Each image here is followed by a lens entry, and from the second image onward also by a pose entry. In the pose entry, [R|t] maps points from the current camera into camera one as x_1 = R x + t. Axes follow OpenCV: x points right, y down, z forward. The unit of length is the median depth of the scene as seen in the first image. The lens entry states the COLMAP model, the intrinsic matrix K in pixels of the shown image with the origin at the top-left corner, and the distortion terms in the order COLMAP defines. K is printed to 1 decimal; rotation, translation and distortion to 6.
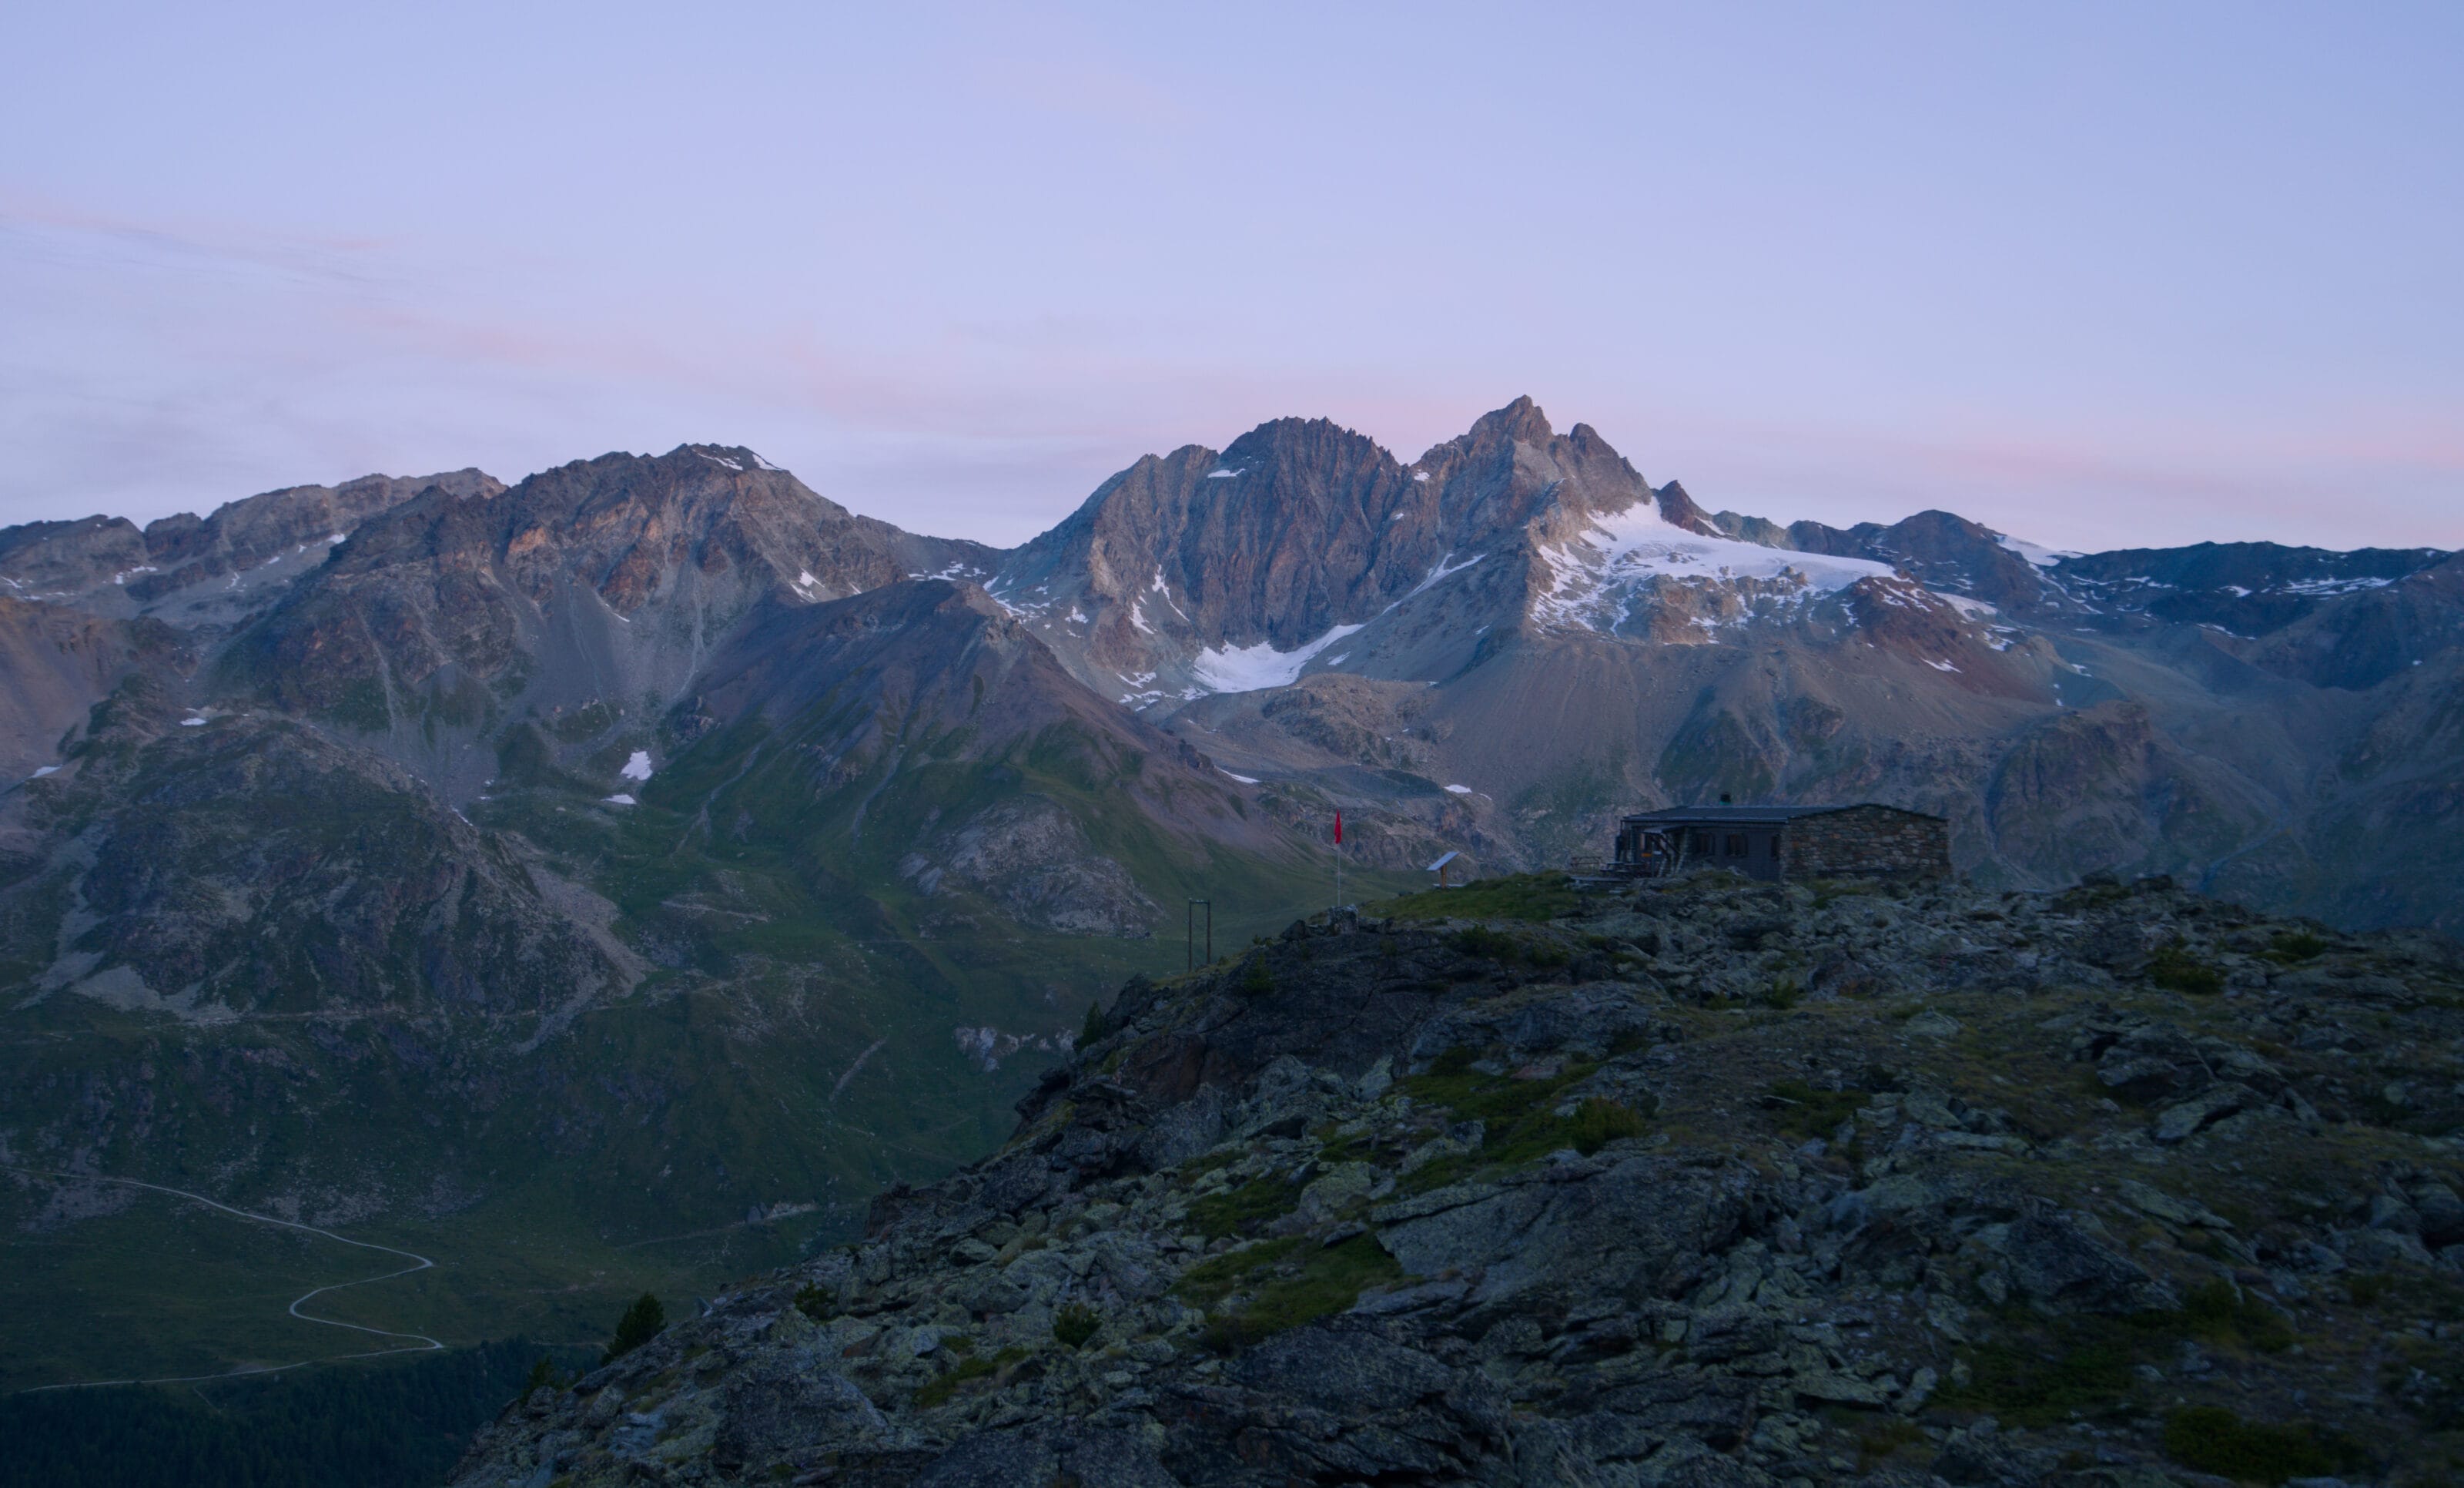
lens RADIAL K [[2585.6, 0, 1170.5], [0, 2585.6, 747.8], [0, 0, 1]] dist [0.055704, 0.020662]
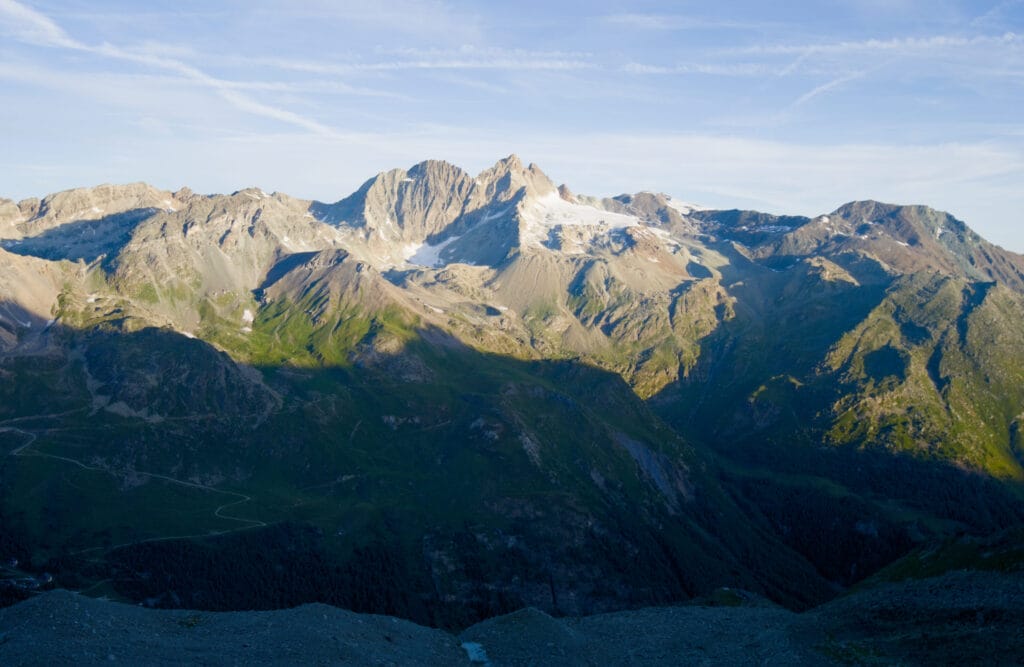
lens RADIAL K [[1040.4, 0, 512.0], [0, 1040.4, 300.9], [0, 0, 1]] dist [0.029570, 0.030627]
pose [[0.984807, 0.000806, 0.173651, -0.101187], [-0.014209, 0.997010, 0.075956, -0.095725], [-0.173070, -0.077269, 0.981874, -0.220477]]
